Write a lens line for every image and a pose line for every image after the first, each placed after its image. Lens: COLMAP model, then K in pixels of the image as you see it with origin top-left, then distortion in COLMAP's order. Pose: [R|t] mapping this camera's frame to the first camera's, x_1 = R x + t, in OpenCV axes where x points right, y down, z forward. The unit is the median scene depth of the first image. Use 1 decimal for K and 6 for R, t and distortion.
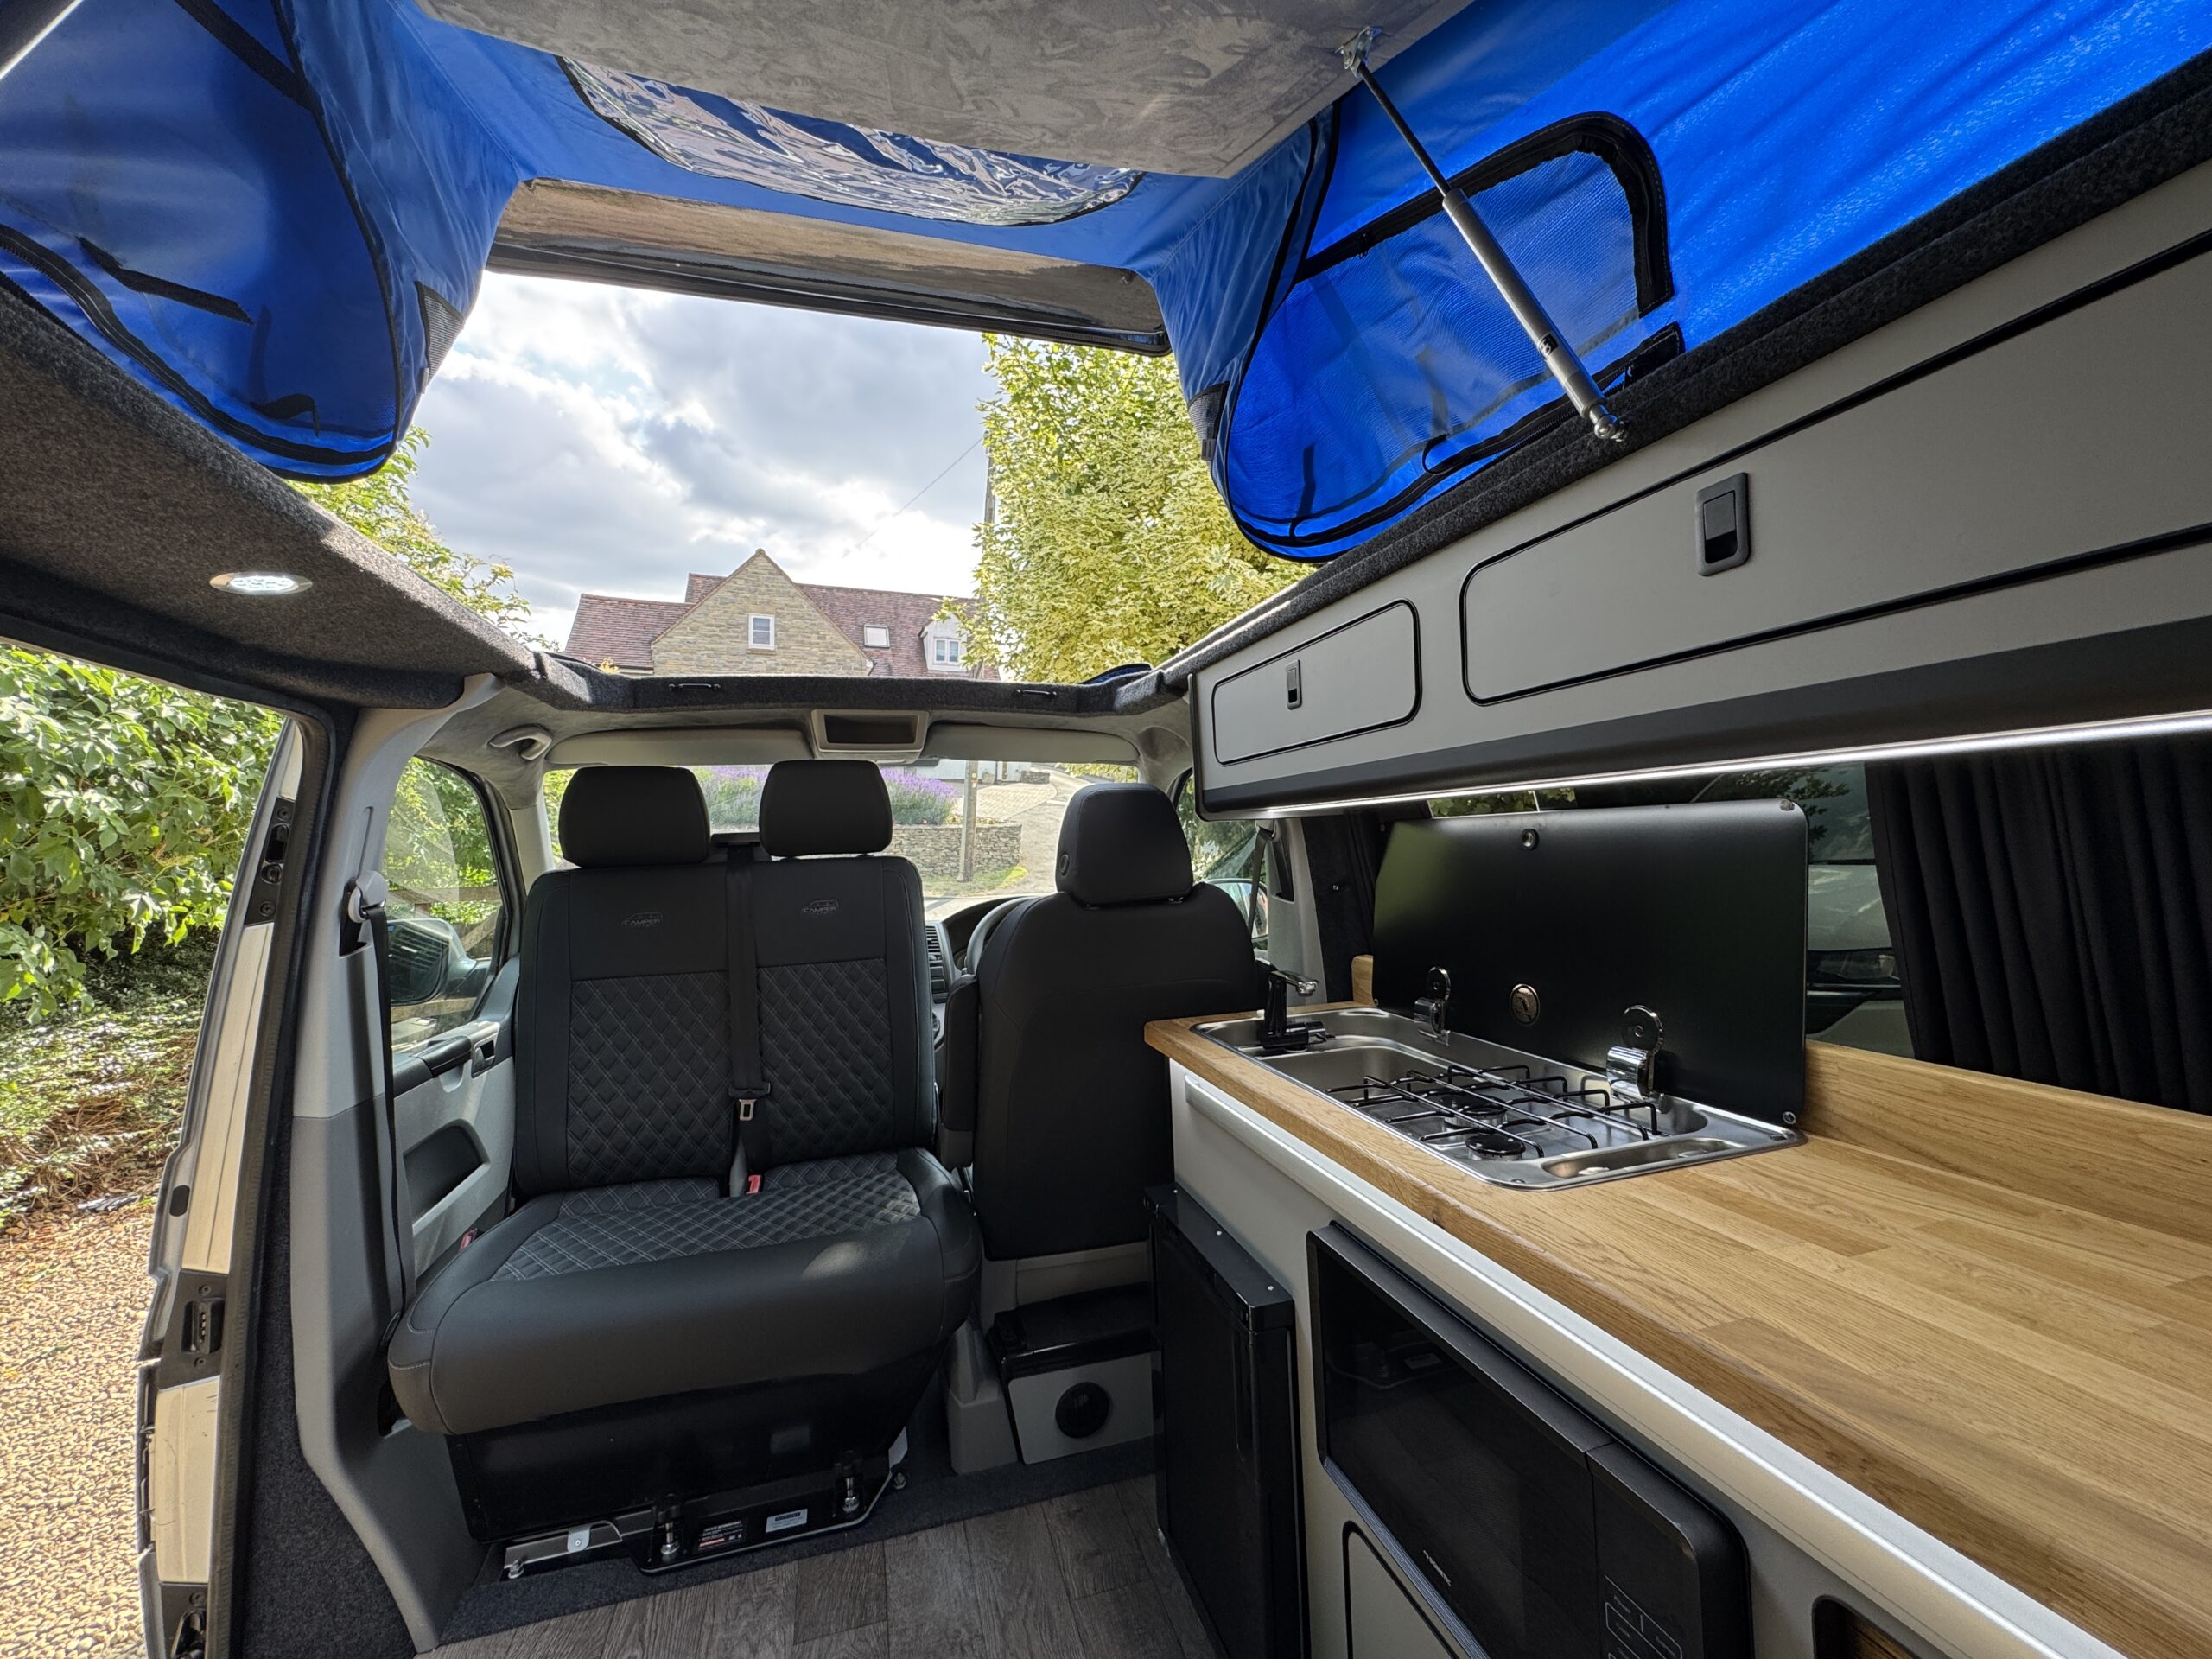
lens RADIAL K [[885.0, 0, 1096.0], [0, 885.0, 826.8], [0, 0, 1]] dist [-0.001897, 0.000139]
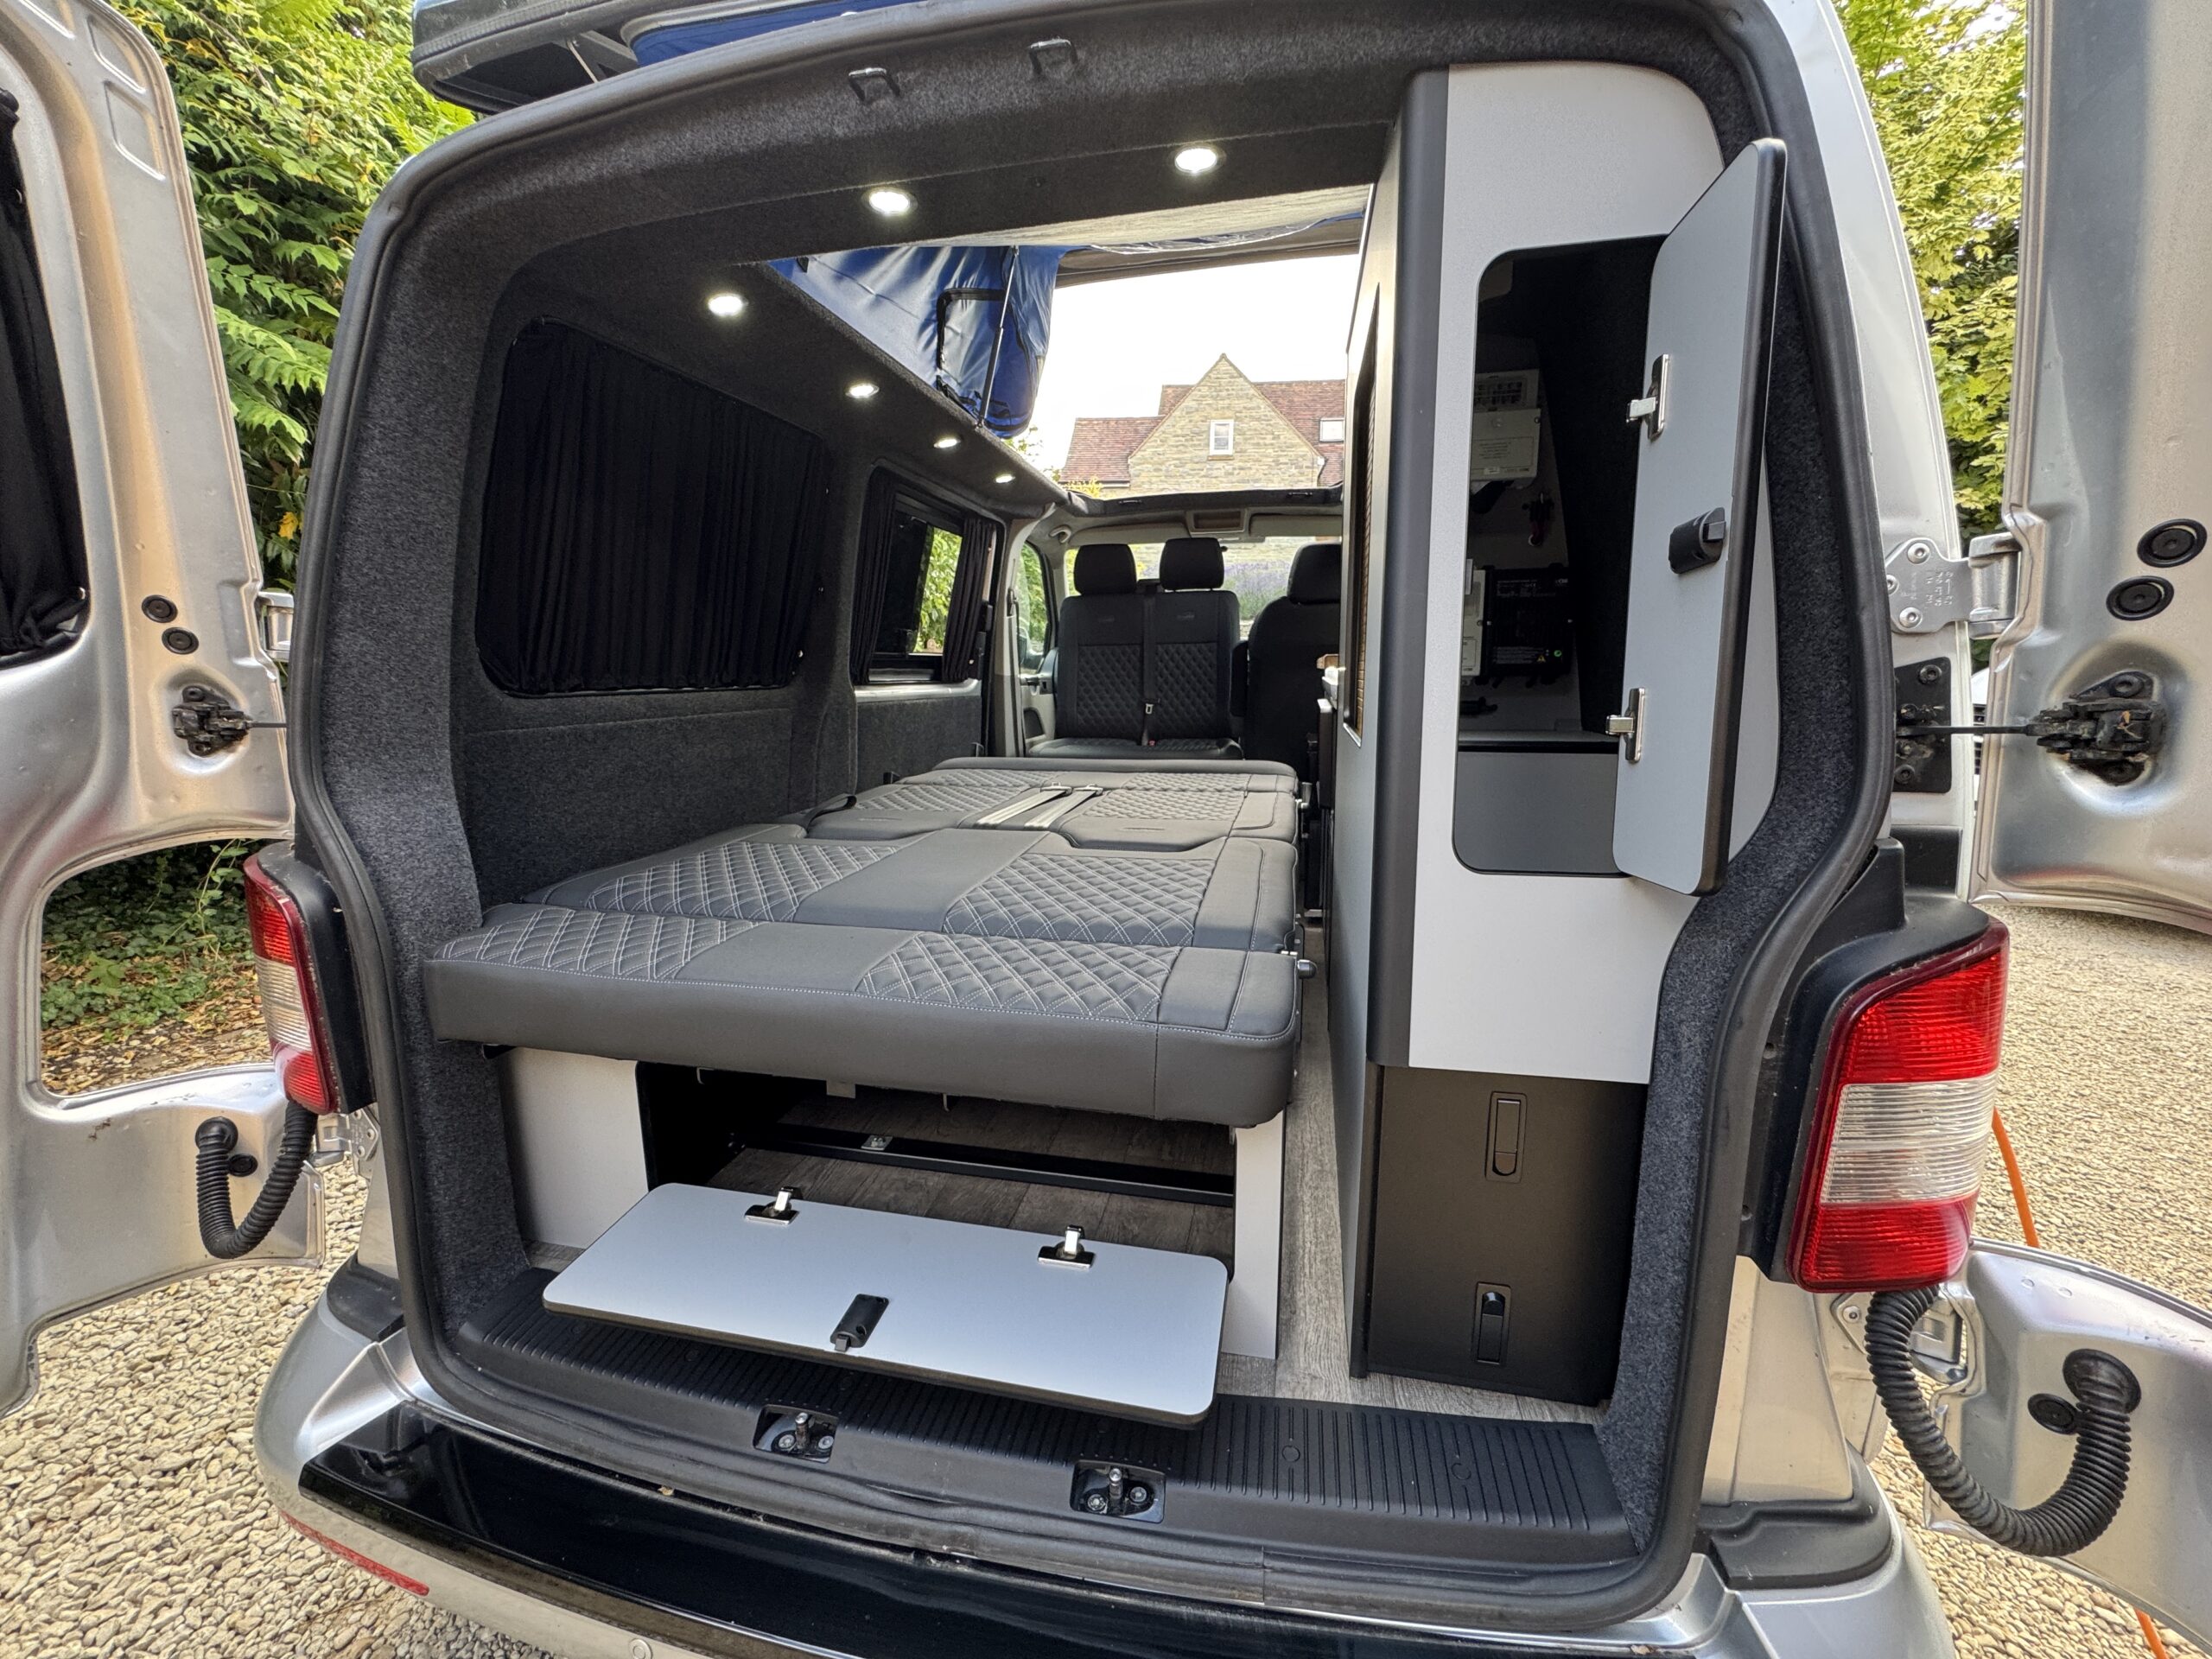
lens RADIAL K [[885.0, 0, 1099.6], [0, 885.0, 829.4], [0, 0, 1]] dist [-0.001897, 0.000139]
pose [[0.878690, 0.109231, -0.464729, 0.495474], [-0.007096, 0.976353, 0.216067, 0.133611], [0.477341, -0.186558, 0.858686, -0.896103]]
